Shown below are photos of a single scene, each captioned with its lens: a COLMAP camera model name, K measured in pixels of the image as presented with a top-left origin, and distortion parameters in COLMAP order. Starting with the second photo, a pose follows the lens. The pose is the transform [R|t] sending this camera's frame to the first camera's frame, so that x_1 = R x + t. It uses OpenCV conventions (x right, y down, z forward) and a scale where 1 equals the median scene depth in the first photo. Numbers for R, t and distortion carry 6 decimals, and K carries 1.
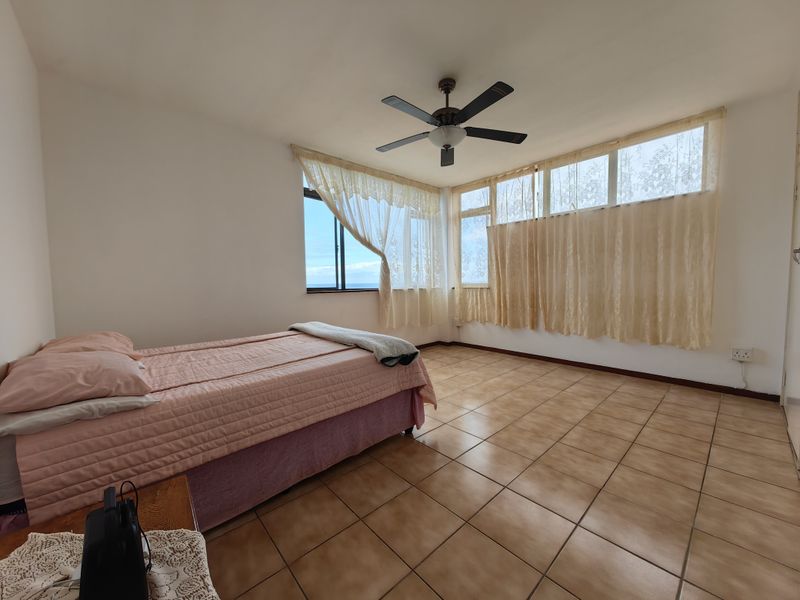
lens RADIAL K [[312.7, 0, 403.5], [0, 312.7, 297.5], [0, 0, 1]] dist [-0.002911, -0.000058]
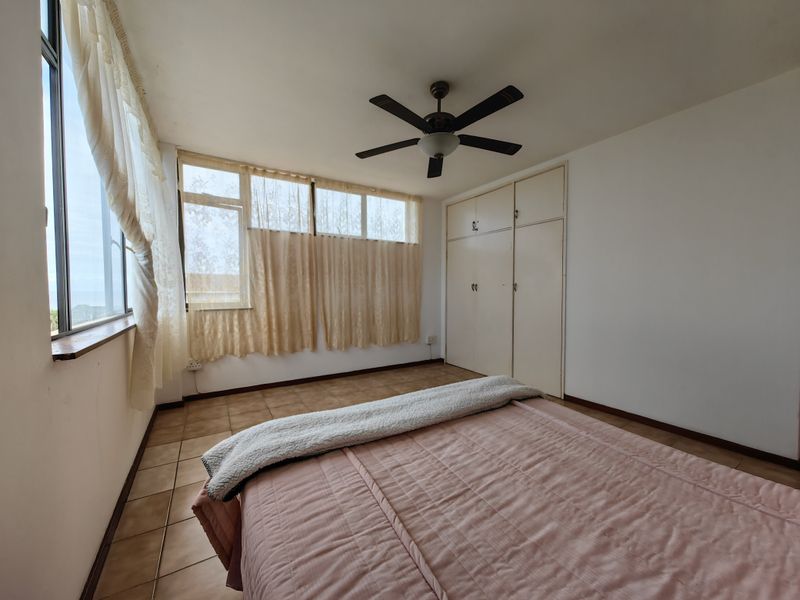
lens RADIAL K [[312.7, 0, 404.2], [0, 312.7, 303.6], [0, 0, 1]] dist [-0.002911, -0.000058]
pose [[0.172474, -0.018575, 0.984839, -0.454872], [0.051347, 0.998632, 0.009842, -0.034420], [-0.983675, 0.048871, 0.173192, 0.553849]]
